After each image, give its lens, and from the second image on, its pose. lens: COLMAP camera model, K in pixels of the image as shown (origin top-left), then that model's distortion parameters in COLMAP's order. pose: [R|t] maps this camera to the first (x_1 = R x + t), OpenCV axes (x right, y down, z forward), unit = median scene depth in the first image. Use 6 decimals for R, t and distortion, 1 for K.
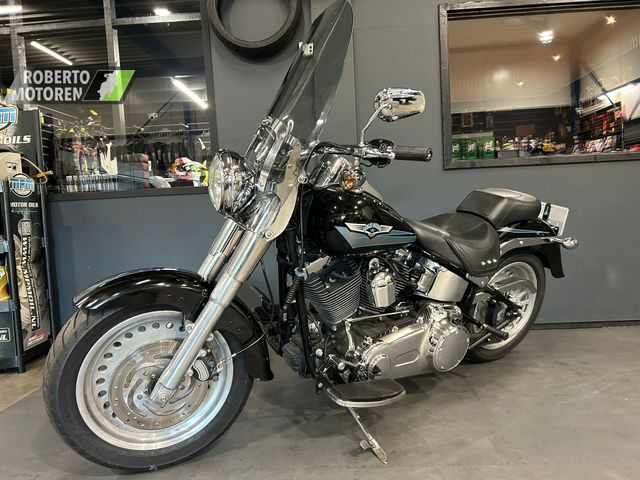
lens RADIAL K [[482.8, 0, 315.0], [0, 482.8, 236.9], [0, 0, 1]] dist [0.053463, -0.057409]
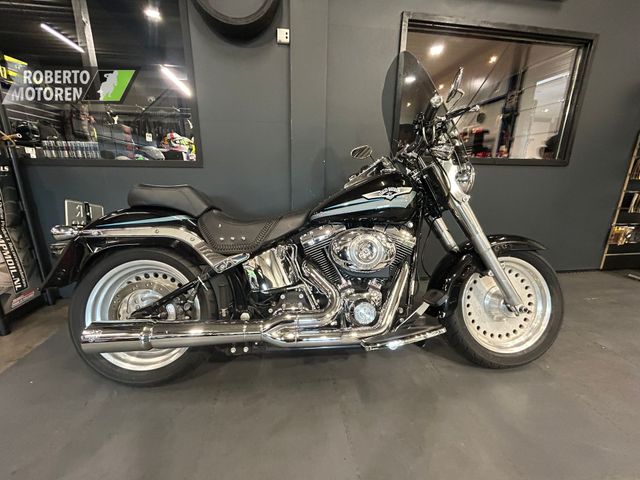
lens RADIAL K [[261.1, 0, 316.1], [0, 261.1, 241.2], [0, 0, 1]] dist [0.000017, -0.000304]
pose [[0.979484, 0.014228, 0.201019, -0.048865], [-0.053052, 0.980523, 0.189103, -0.046318], [-0.194413, -0.195888, 0.961162, 0.287561]]
